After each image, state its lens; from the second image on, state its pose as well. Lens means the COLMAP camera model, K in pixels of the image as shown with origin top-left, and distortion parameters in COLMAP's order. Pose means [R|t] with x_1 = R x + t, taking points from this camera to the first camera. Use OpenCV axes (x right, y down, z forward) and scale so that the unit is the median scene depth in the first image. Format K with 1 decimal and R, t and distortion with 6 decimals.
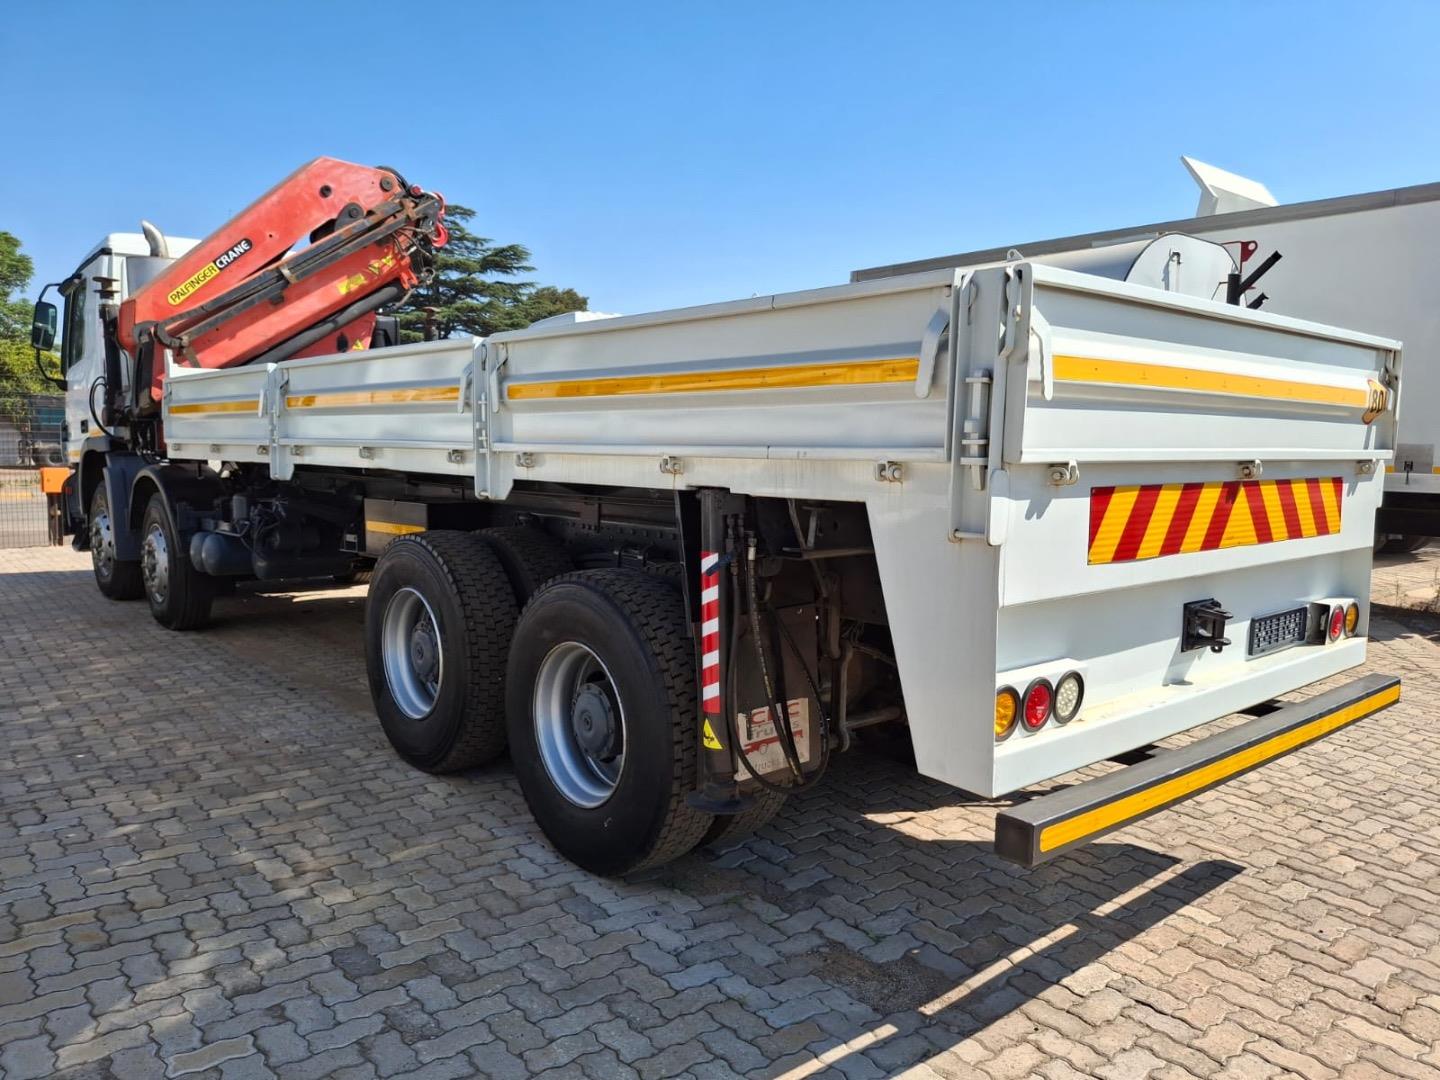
lens RADIAL K [[1104.1, 0, 723.1], [0, 1104.1, 530.3], [0, 0, 1]] dist [0.043832, -0.009865]
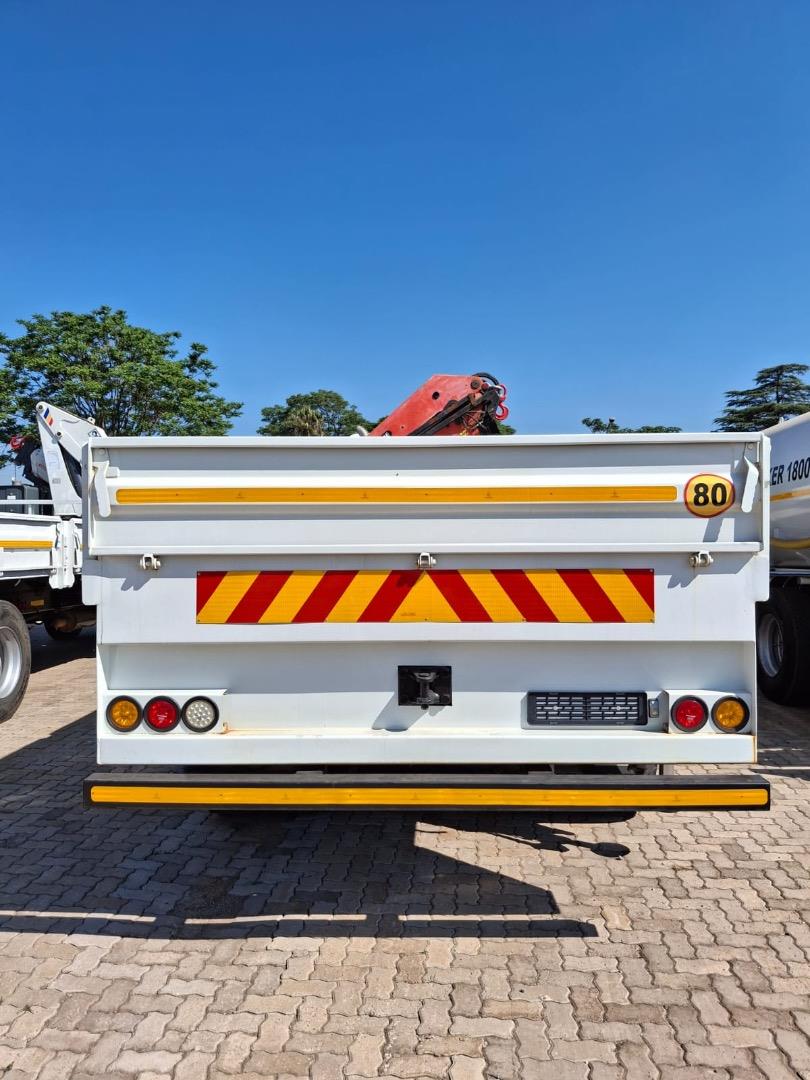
lens RADIAL K [[828.1, 0, 408.1], [0, 828.1, 535.1], [0, 0, 1]] dist [0.043832, -0.009865]
pose [[0.713364, -0.026920, -0.700276, 1.097978], [-0.042541, 0.995756, -0.081615, -0.006789], [0.699501, 0.088012, 0.709191, 0.330350]]
